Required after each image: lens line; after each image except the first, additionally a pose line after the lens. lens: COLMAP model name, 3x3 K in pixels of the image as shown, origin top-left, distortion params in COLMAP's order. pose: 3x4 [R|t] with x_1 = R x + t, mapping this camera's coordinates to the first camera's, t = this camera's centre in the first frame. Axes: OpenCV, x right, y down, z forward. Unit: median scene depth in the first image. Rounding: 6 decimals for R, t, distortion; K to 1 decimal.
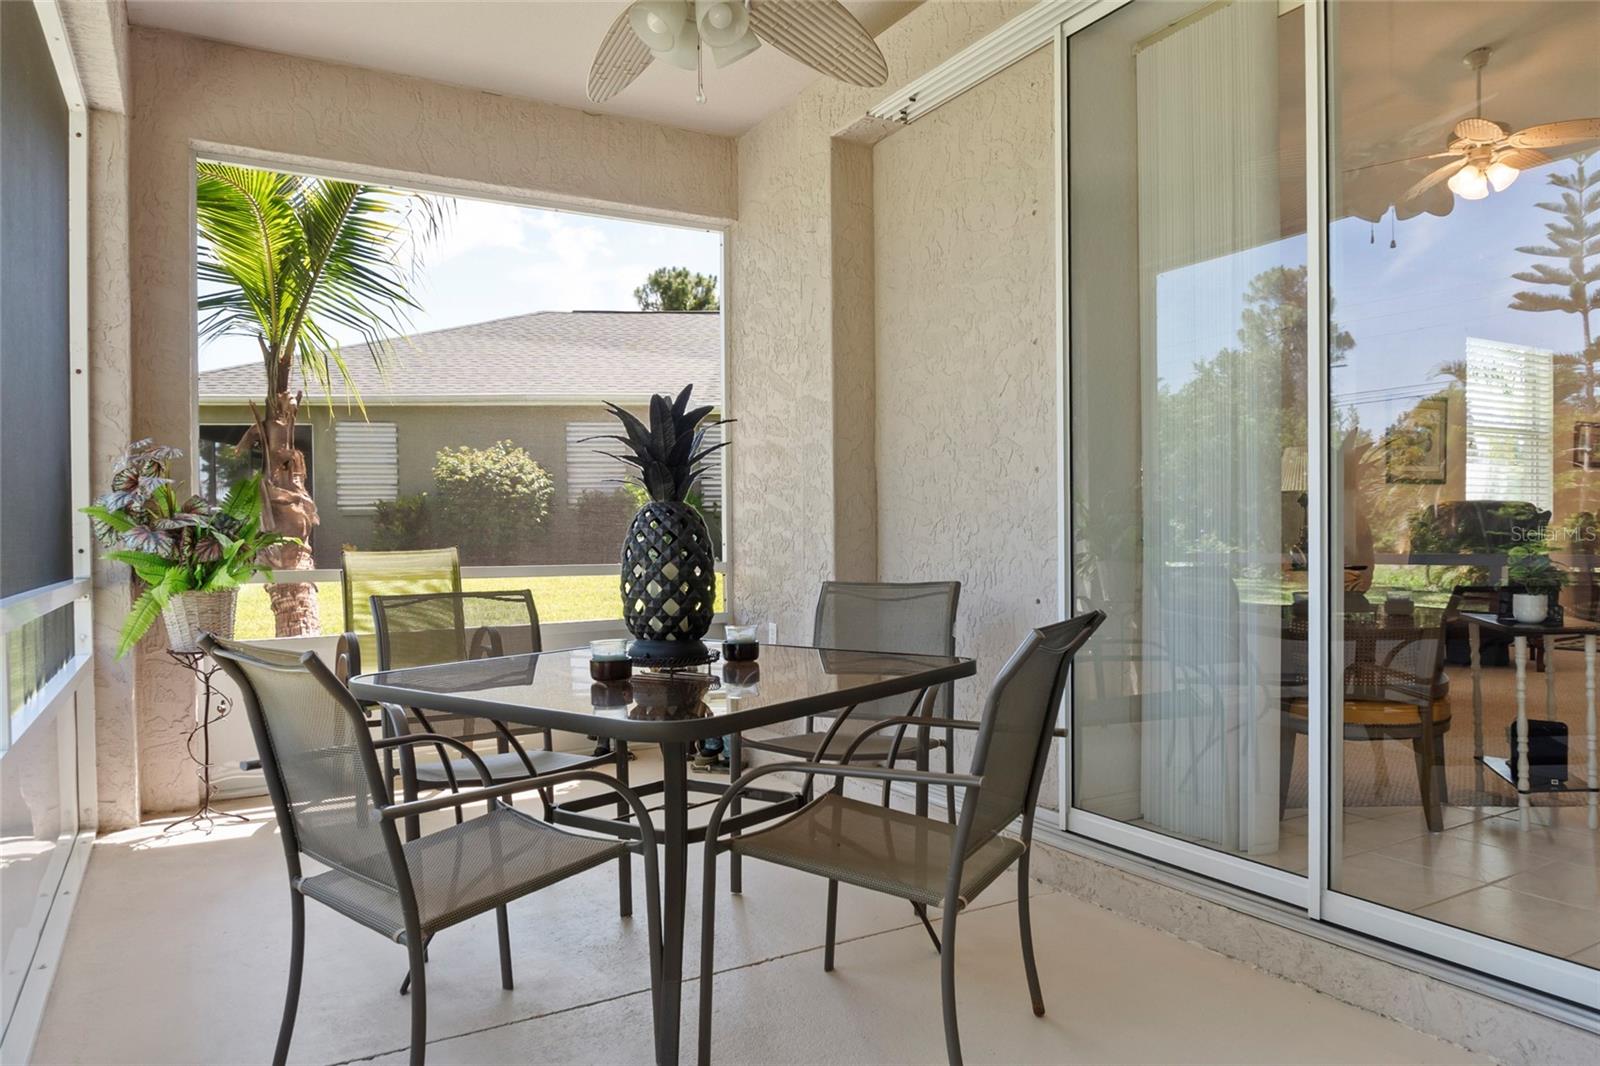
lens RADIAL K [[1086.8, 0, 814.2], [0, 1086.8, 539.1], [0, 0, 1]] dist [-0.024307, -0.007050]
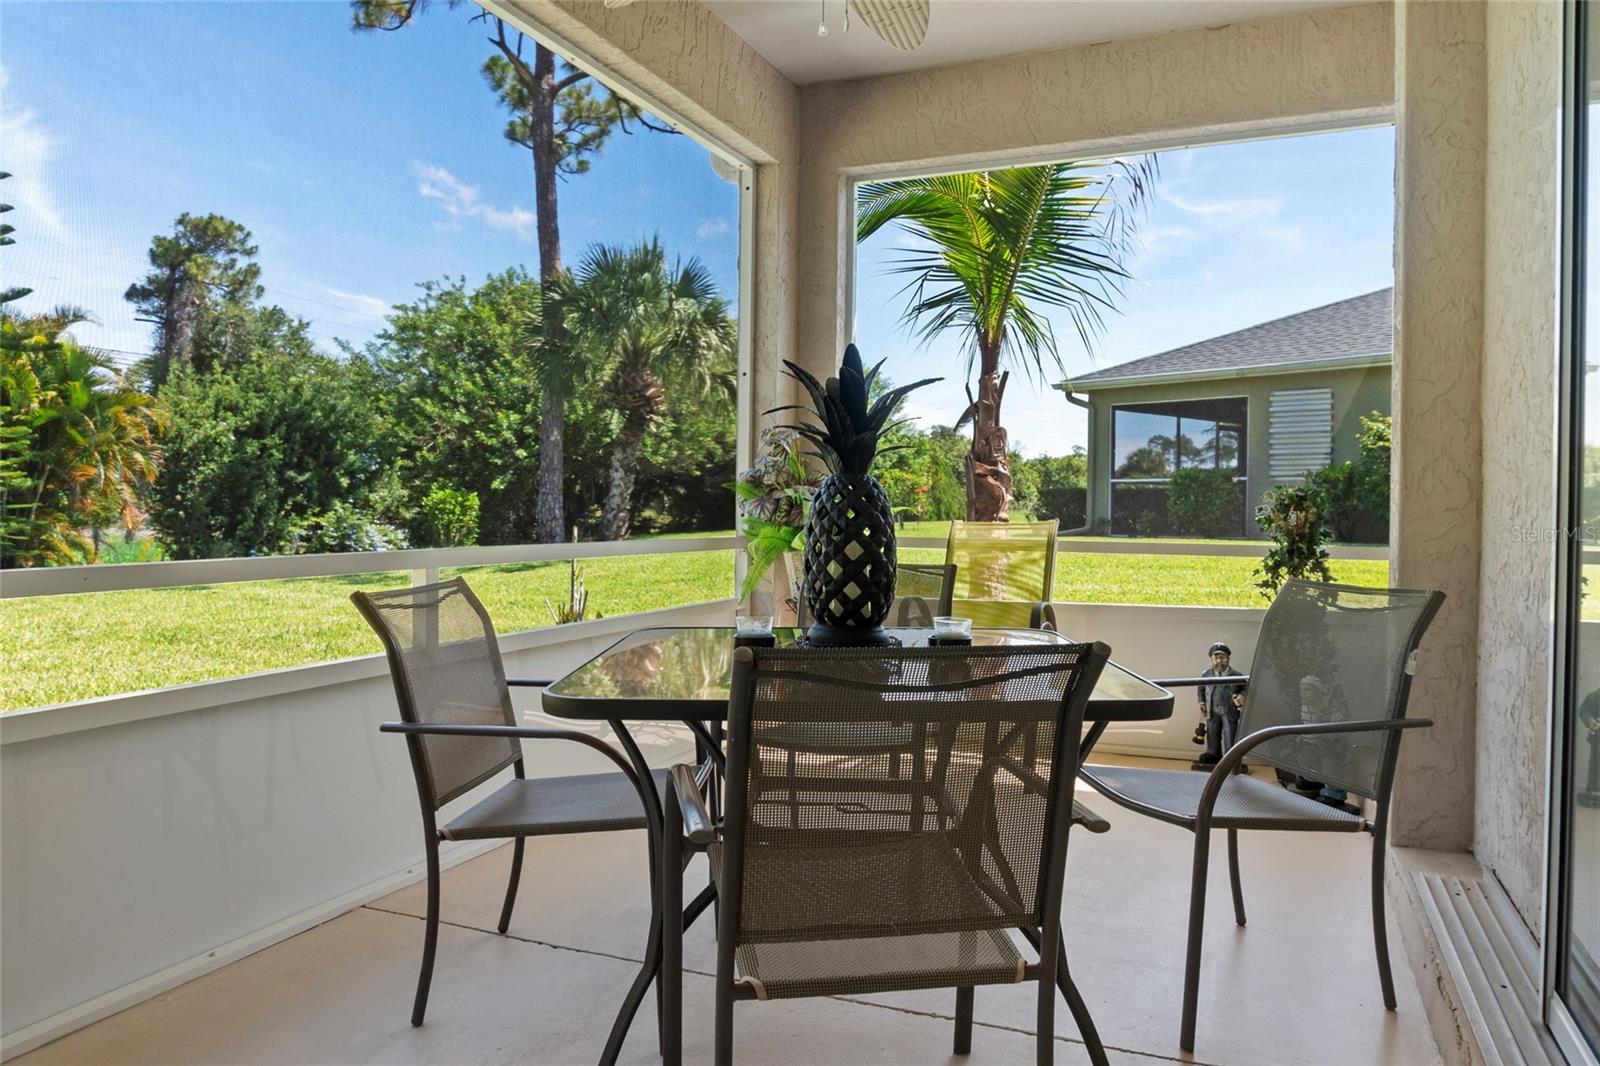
lens RADIAL K [[1086.8, 0, 840.1], [0, 1086.8, 518.5], [0, 0, 1]] dist [-0.024307, -0.007050]
pose [[0.597813, 0.024341, -0.801266, 0.321623], [-0.016898, 0.999699, 0.017762, -0.007408], [0.801457, 0.002922, 0.598045, 0.240622]]
